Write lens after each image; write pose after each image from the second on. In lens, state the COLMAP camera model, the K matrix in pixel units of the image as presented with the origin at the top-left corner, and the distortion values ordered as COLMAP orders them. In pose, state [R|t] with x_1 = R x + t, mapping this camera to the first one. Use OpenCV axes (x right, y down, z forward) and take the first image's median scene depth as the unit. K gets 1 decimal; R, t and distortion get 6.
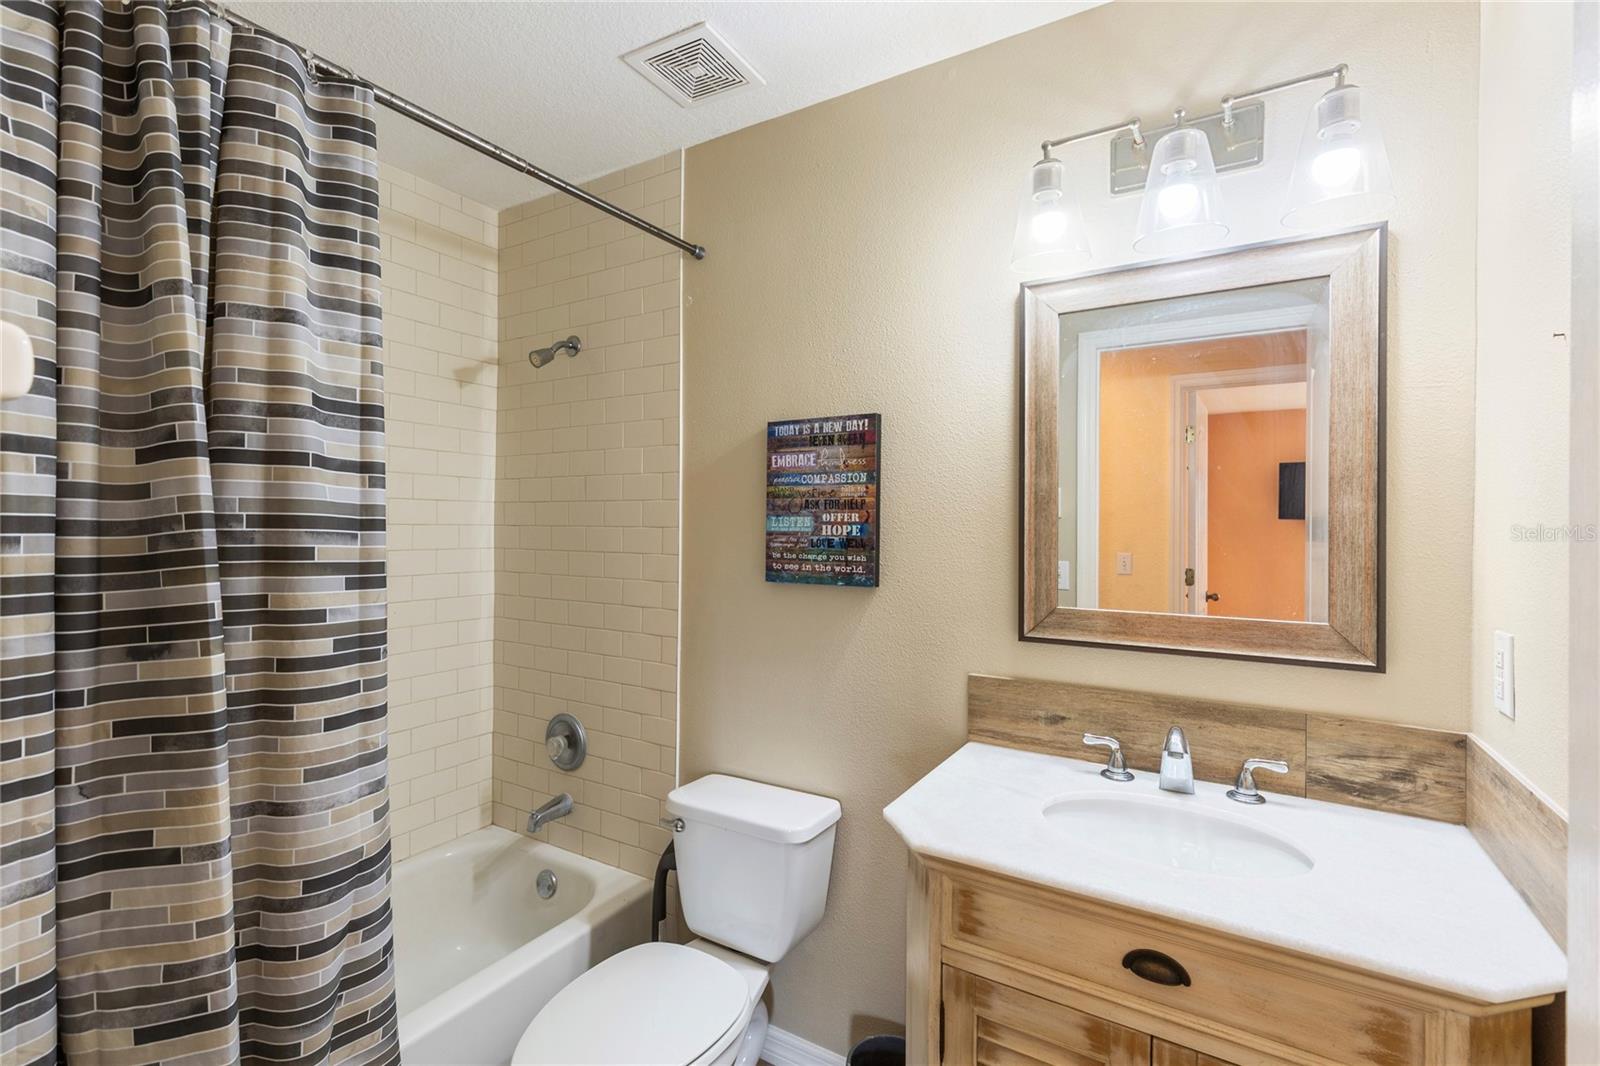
lens RADIAL K [[734.2, 0, 798.8], [0, 734.2, 533.2], [0, 0, 1]] dist [0.014725, 0.000878]
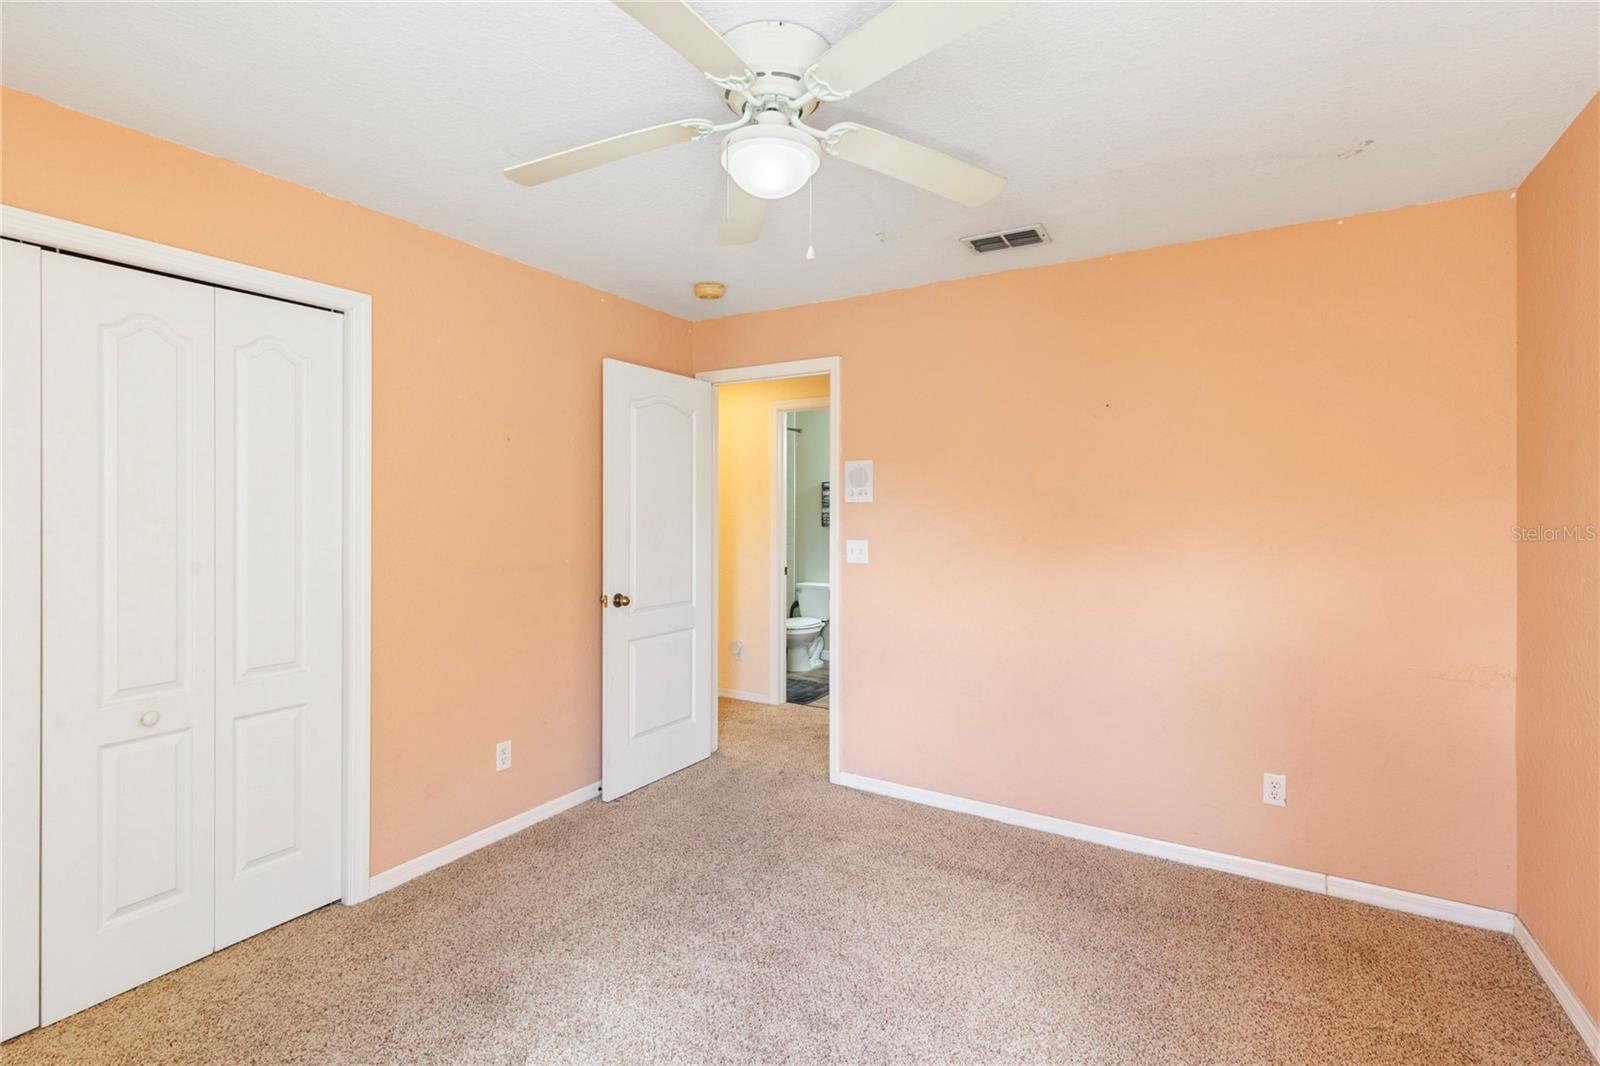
lens RADIAL K [[734.2, 0, 801.1], [0, 734.2, 523.9], [0, 0, 1]] dist [0.014725, 0.000878]
pose [[0.999804, -0.004969, 0.019159, -0.209908], [0.004814, 0.999955, 0.008155, 0.023200], [-0.019198, -0.008061, 0.999783, -2.545710]]
